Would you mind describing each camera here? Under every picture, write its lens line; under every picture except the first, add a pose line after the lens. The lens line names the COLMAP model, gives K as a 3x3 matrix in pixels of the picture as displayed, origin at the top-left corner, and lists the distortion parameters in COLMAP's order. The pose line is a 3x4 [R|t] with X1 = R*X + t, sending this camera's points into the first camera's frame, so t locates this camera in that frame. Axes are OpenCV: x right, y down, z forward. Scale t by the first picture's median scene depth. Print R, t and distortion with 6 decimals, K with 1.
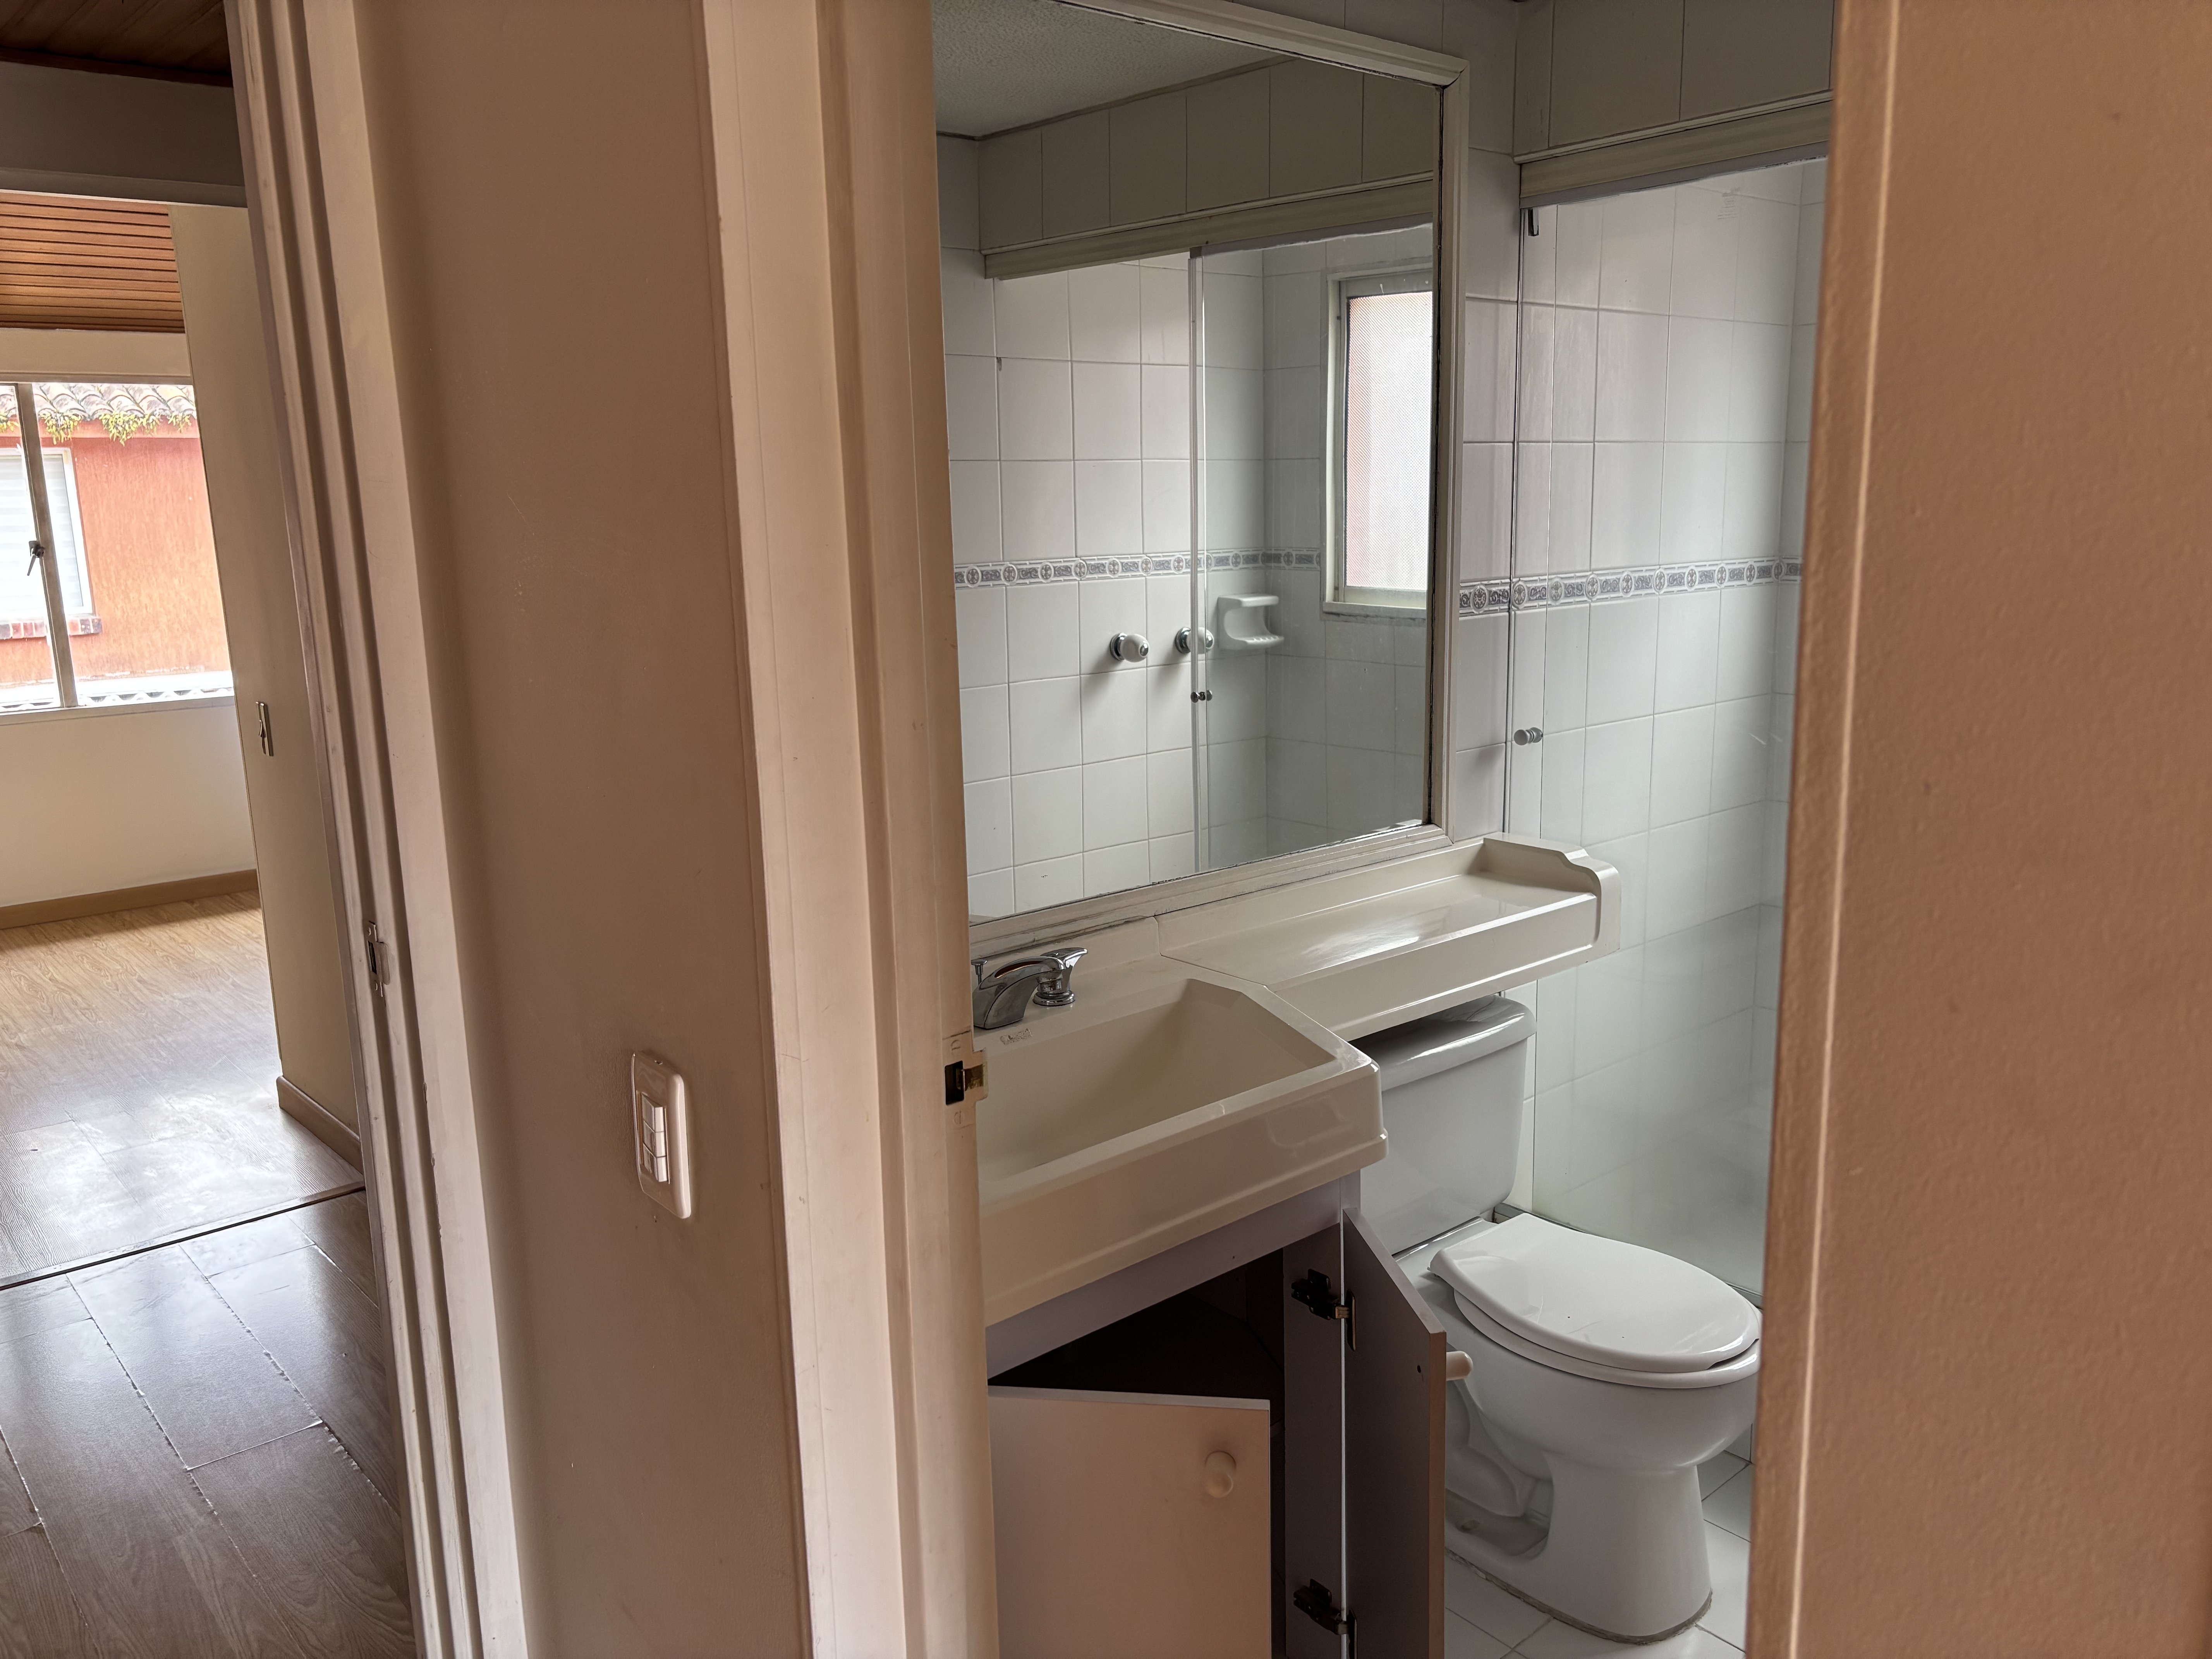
lens RADIAL K [[1671.9, 0, 1102.8], [0, 1671.9, 820.3], [0, 0, 1]] dist [0.047166, -0.046419]
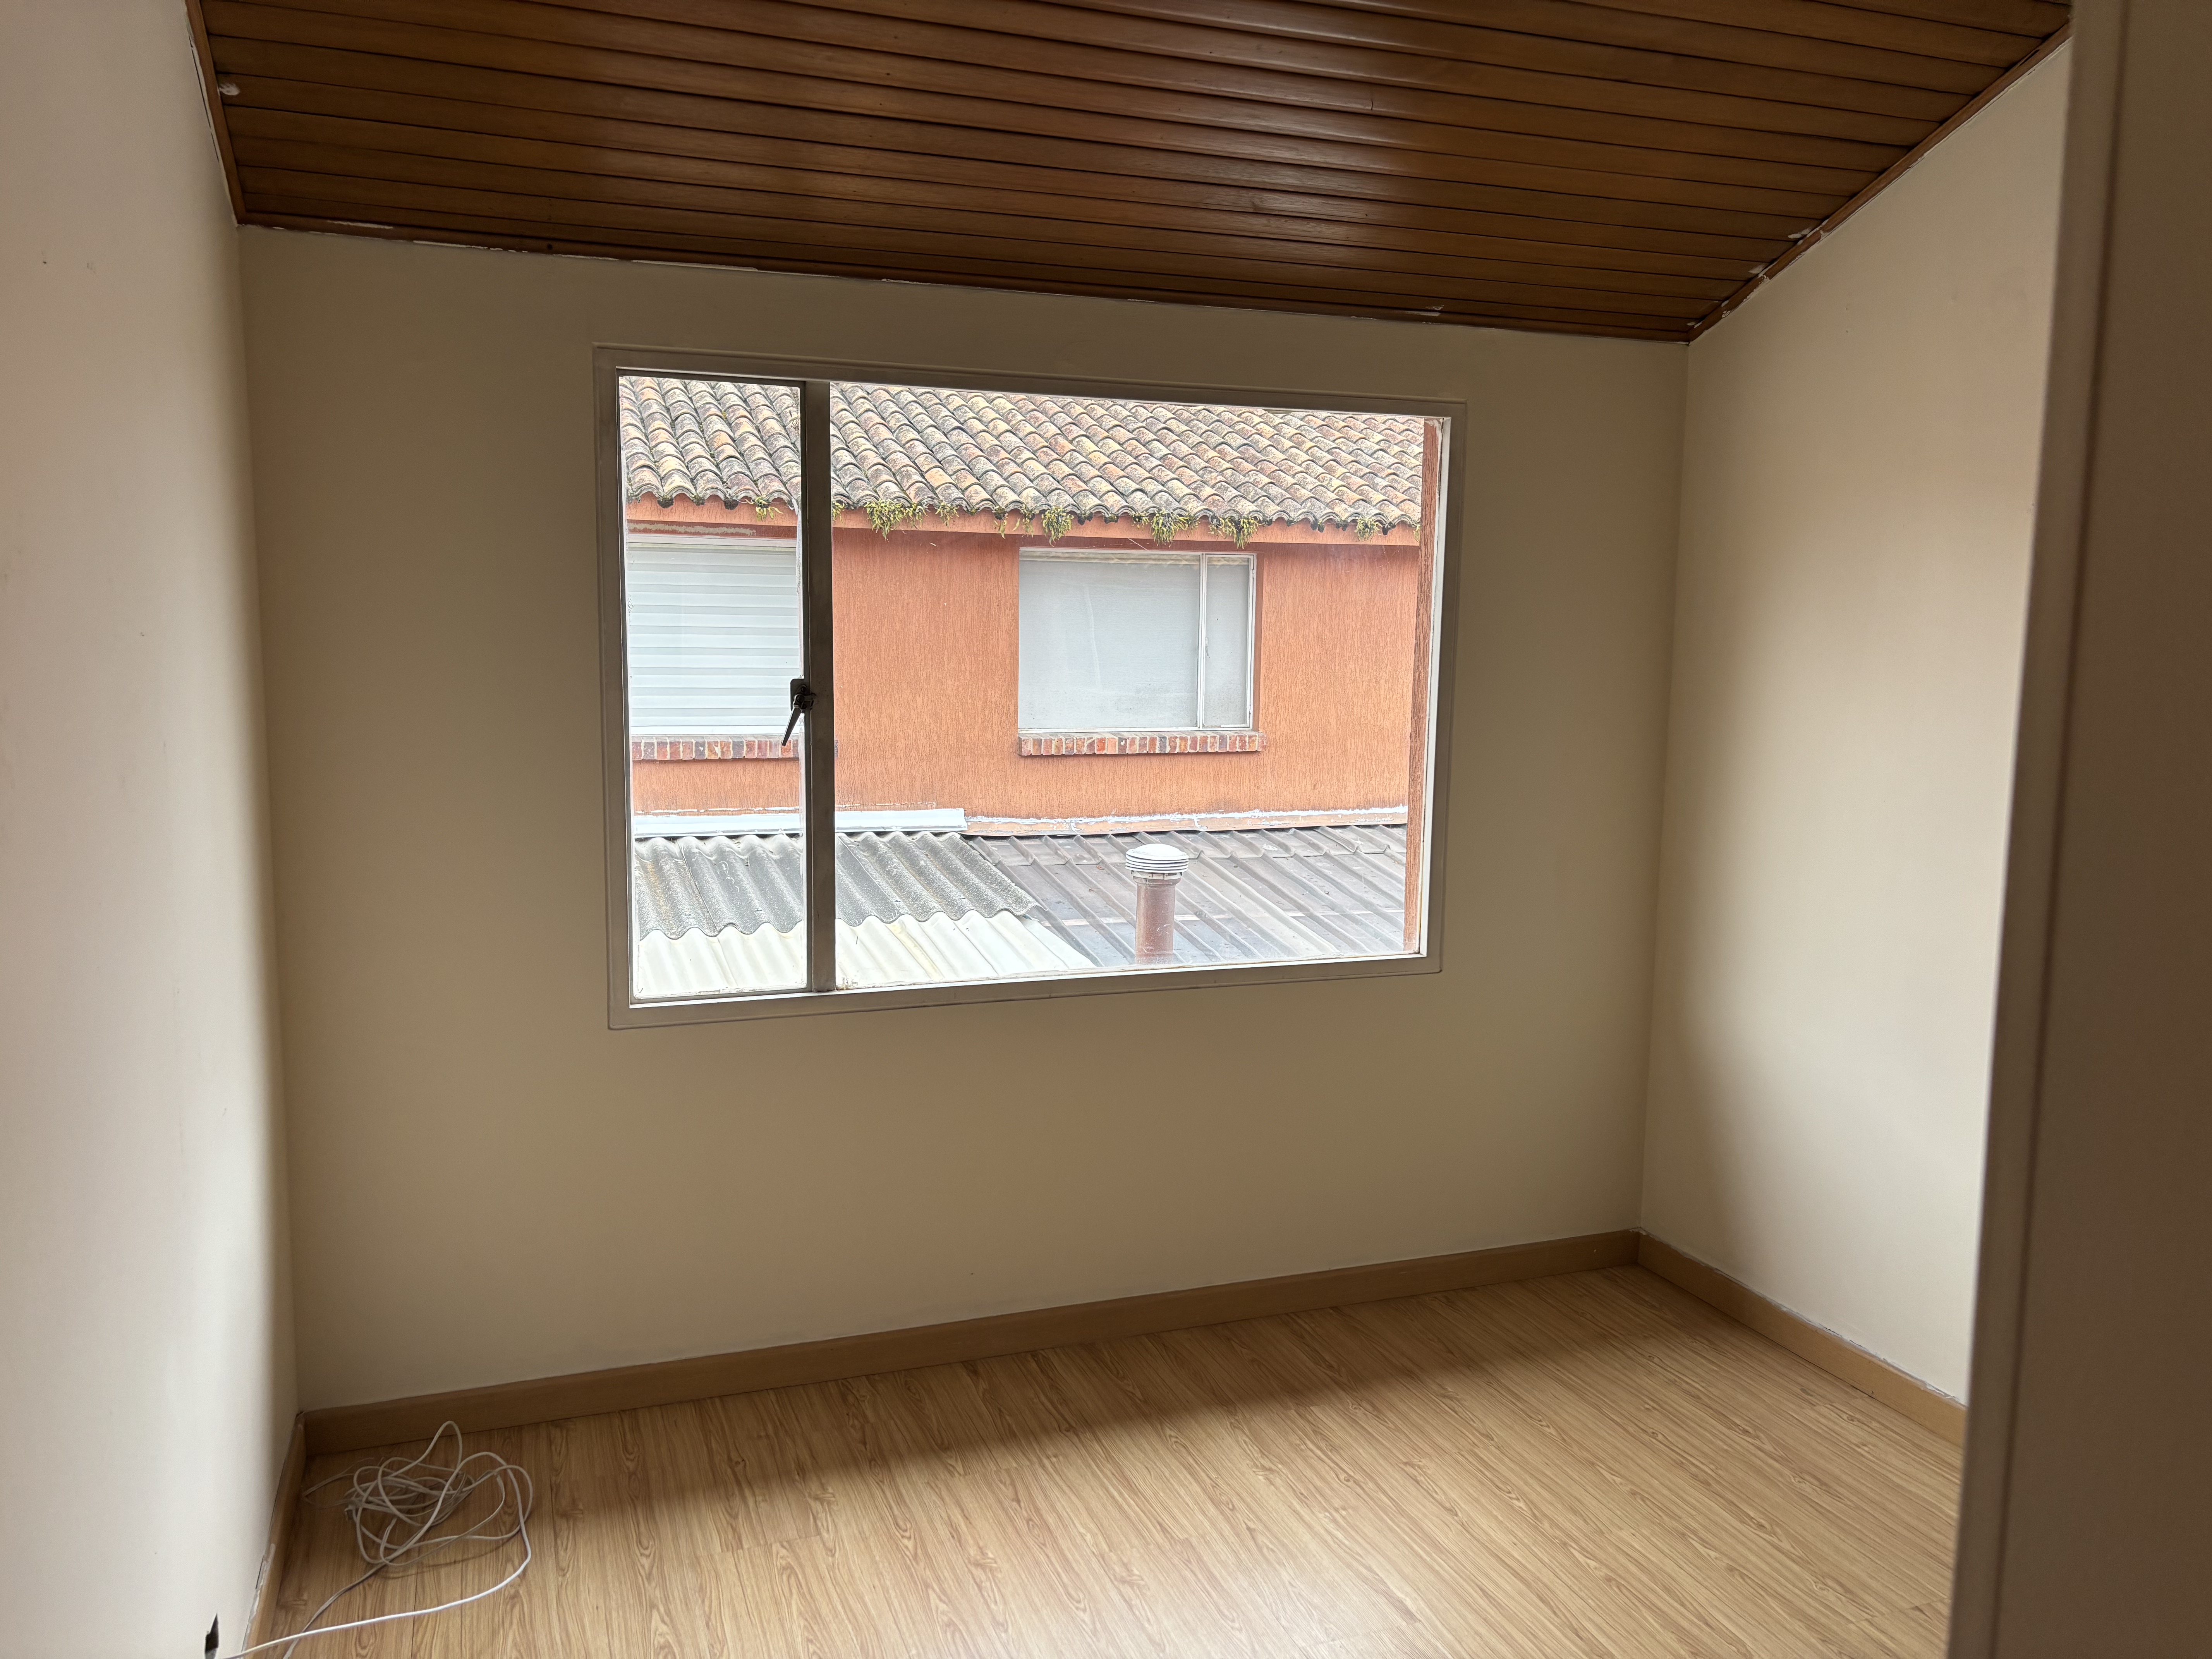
lens RADIAL K [[1671.9, 0, 1107.9], [0, 1671.9, 831.6], [0, 0, 1]] dist [0.047166, -0.046419]
pose [[0.934369, 0.085513, -0.345894, -0.174621], [-0.107712, 0.993143, -0.045436, -0.050946], [0.339637, 0.079711, 0.937173, 0.267846]]
